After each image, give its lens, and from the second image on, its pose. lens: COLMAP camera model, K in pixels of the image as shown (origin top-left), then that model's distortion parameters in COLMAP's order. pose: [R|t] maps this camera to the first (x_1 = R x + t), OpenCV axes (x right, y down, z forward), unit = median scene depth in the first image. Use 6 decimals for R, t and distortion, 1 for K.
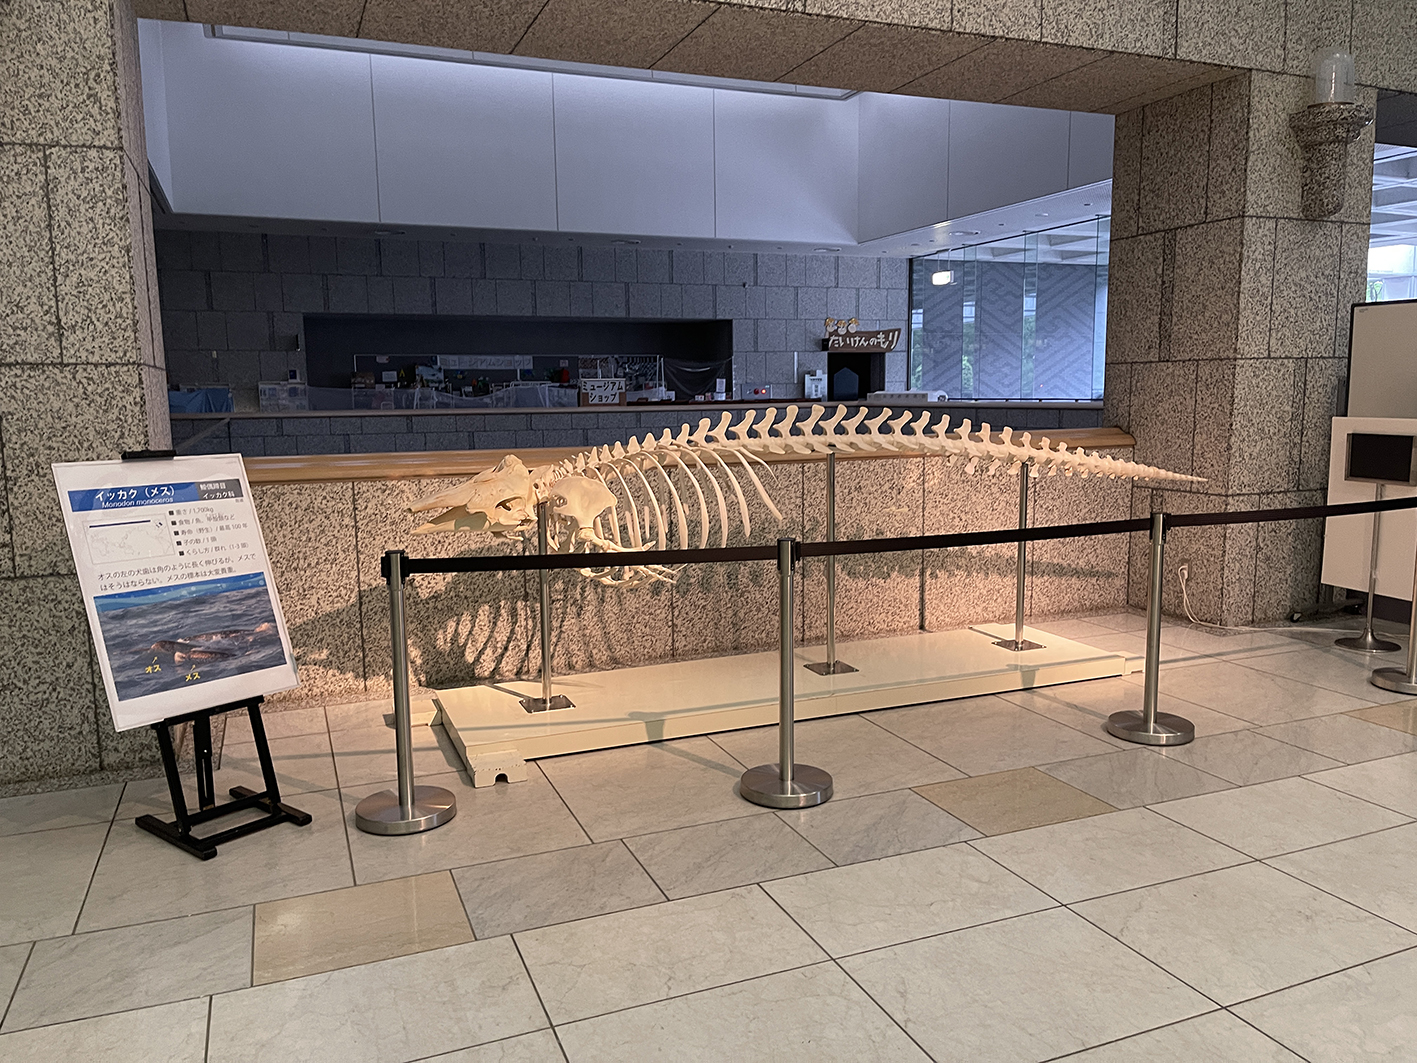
lens RADIAL K [[1068.0, 0, 708.5], [0, 1068.0, 531.5], [0, 0, 1]] dist [0.066127, -0.101151]
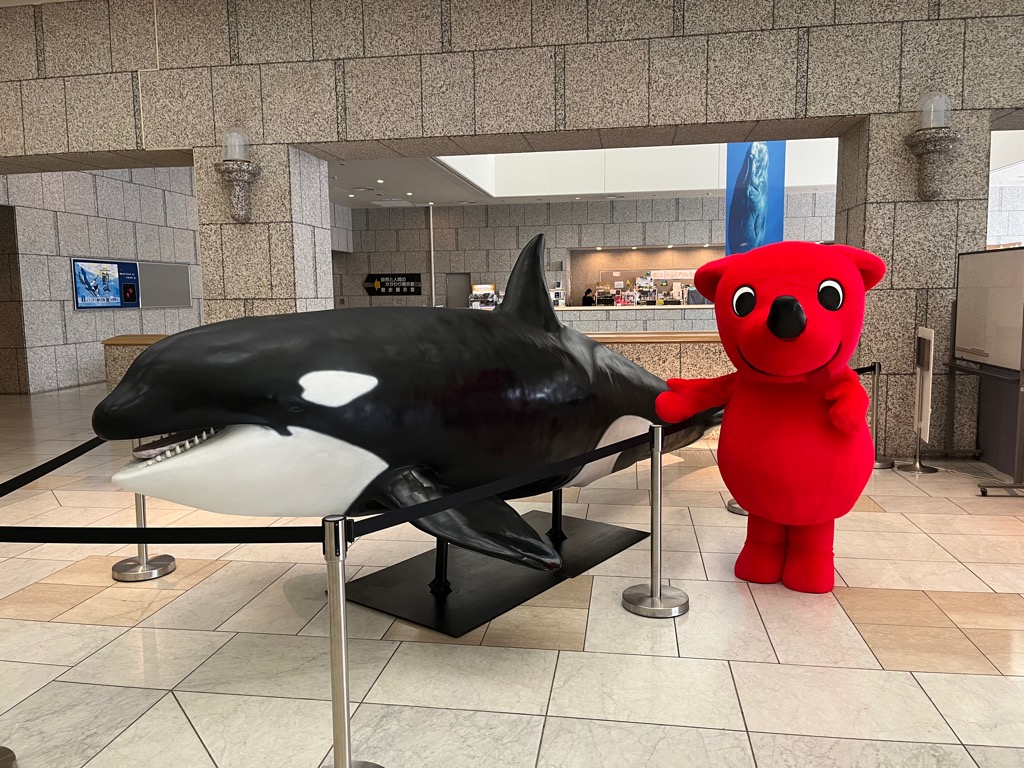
lens RADIAL K [[776.9, 0, 512.0], [0, 776.9, 384.0], [0, 0, 1]] dist [0.063241, -0.098508]
pose [[0.856468, 0.062131, -0.512448, 0.682537], [-0.065677, 0.997778, 0.011206, 0.003148], [0.512006, 0.024058, 0.858645, -0.296694]]
